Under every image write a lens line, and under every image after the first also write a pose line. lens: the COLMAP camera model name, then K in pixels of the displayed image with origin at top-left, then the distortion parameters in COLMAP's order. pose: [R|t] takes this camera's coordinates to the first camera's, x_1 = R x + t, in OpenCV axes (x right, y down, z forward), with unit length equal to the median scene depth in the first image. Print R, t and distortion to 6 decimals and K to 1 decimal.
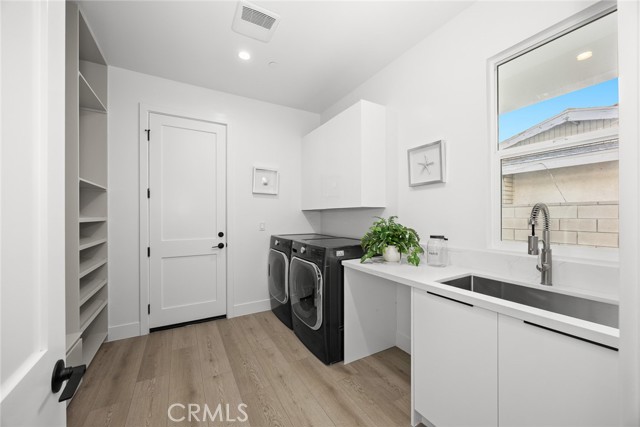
lens RADIAL K [[247.7, 0, 321.8], [0, 247.7, 208.7], [0, 0, 1]] dist [0.000437, 0.000104]
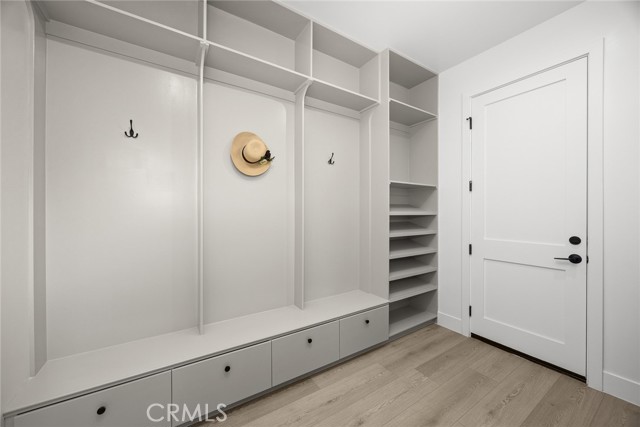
lens RADIAL K [[247.7, 0, 321.8], [0, 247.7, 208.7], [0, 0, 1]] dist [0.000437, 0.000104]
pose [[0.045736, -0.011051, -0.998892, 0.216519], [0.029666, 0.999513, -0.009699, 0.016314], [0.998513, -0.029189, 0.046042, 0.433115]]
